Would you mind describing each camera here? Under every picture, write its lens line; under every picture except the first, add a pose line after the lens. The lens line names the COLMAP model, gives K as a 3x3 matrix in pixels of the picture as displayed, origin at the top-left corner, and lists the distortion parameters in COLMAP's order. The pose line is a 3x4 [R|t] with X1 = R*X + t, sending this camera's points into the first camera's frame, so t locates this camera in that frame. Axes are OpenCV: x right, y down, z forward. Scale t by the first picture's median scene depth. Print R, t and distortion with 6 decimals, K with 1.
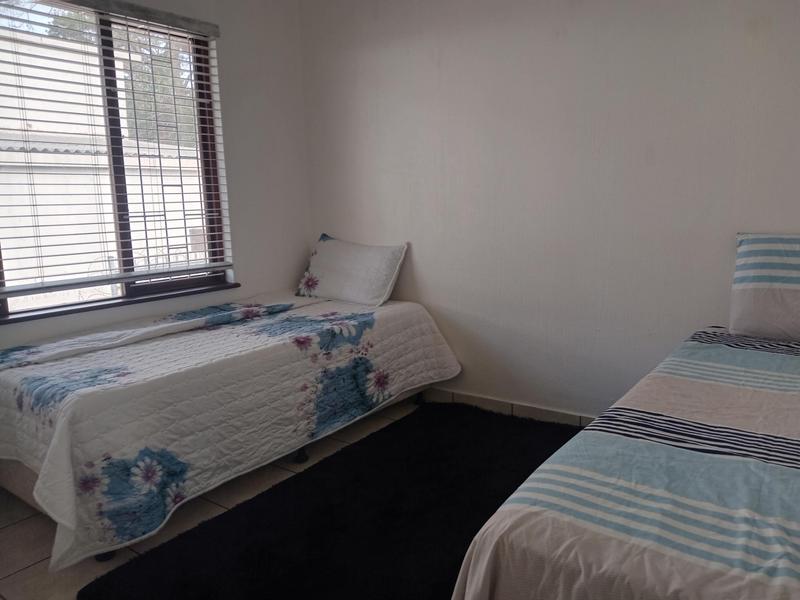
lens RADIAL K [[598.5, 0, 401.4], [0, 598.5, 300.6], [0, 0, 1]] dist [0.027314, -0.050020]
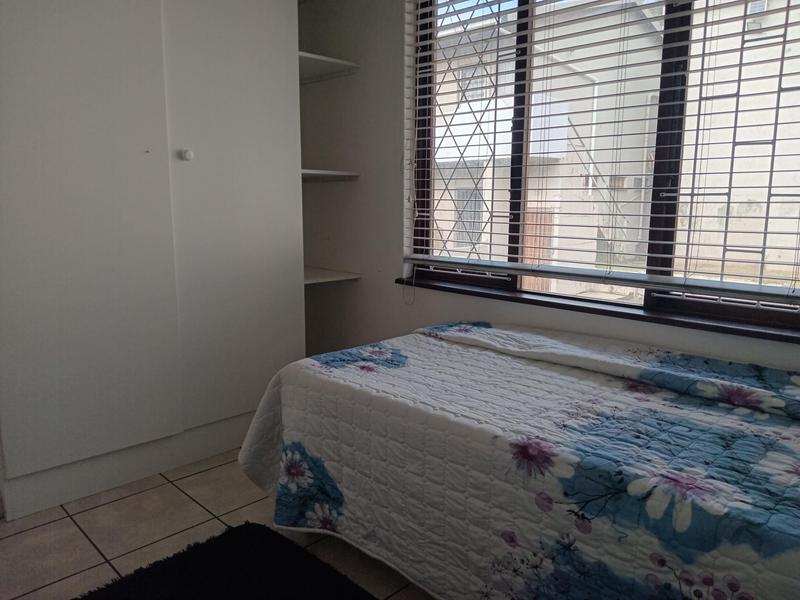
lens RADIAL K [[598.5, 0, 401.7], [0, 598.5, 299.7], [0, 0, 1]] dist [0.027314, -0.050020]
pose [[-0.145743, 0.197777, -0.969352, 0.290045], [-0.154690, 0.963207, 0.219781, -0.140100], [0.977154, 0.181981, -0.109786, 0.880670]]
